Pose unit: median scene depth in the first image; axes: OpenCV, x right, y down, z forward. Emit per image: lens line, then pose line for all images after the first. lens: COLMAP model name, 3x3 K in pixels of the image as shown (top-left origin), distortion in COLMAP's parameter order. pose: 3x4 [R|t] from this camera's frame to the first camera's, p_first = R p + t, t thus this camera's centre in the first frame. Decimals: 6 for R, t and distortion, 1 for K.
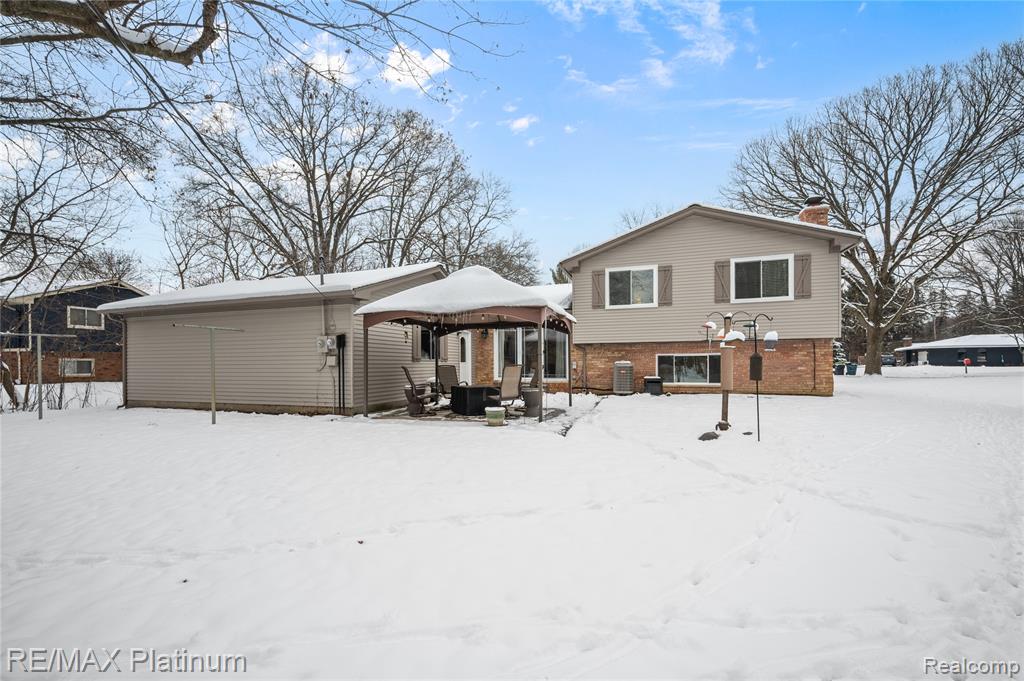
lens RADIAL K [[412.4, 0, 514.0], [0, 412.4, 361.0], [0, 0, 1]] dist [-0.001562, -0.000133]
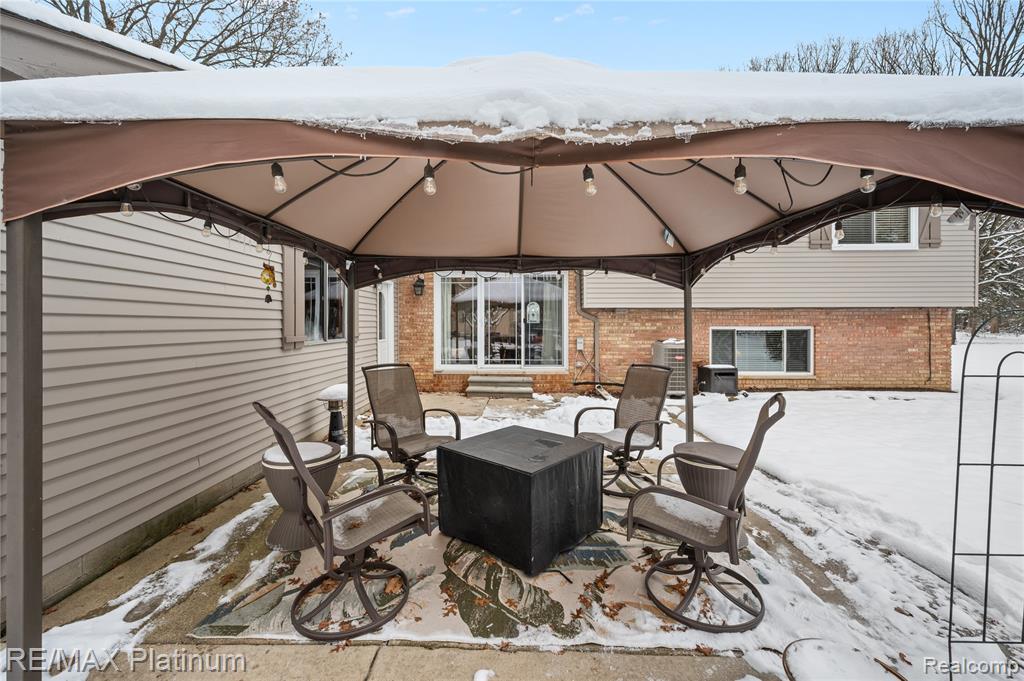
lens RADIAL K [[422.1, 0, 513.9], [0, 422.1, 325.3], [0, 0, 1]] dist [-0.001139, -0.000075]
pose [[0.954813, 0.006120, 0.297145, -0.138012], [-0.007207, 0.999971, 0.002563, -0.019755], [-0.297120, -0.004589, 0.954829, 0.498824]]
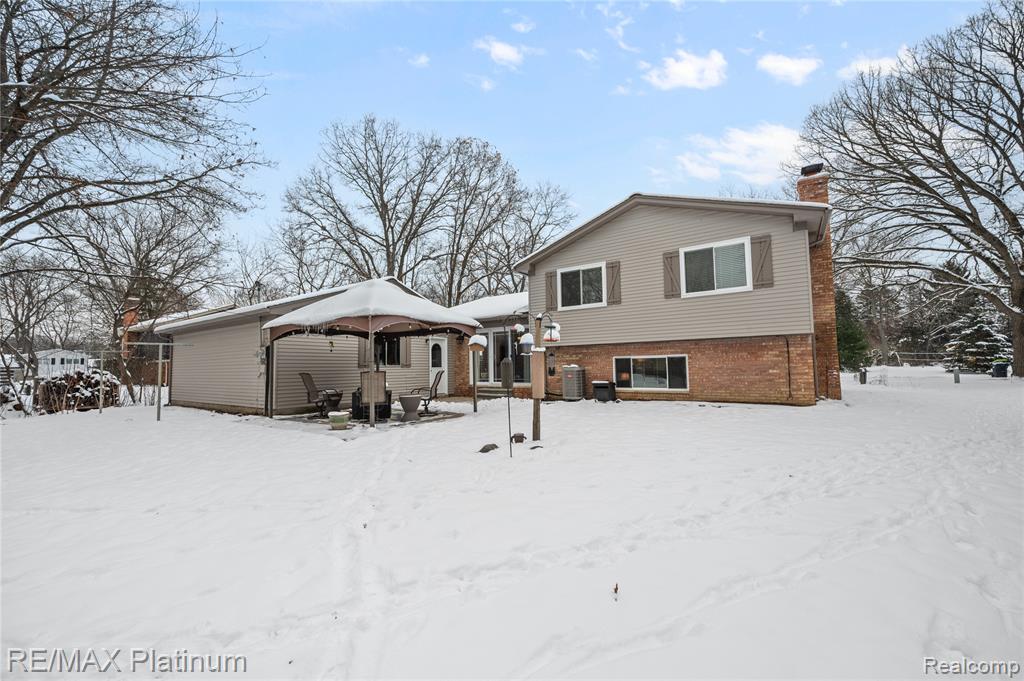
lens RADIAL K [[404.1, 0, 511.7], [0, 404.1, 338.9], [0, 0, 1]] dist [-0.000242, 0.000005]
pose [[0.959737, -0.029430, -0.279356, 0.400521], [0.012377, 0.997961, -0.062615, -0.002671], [0.280629, 0.056636, 0.958144, 0.070528]]
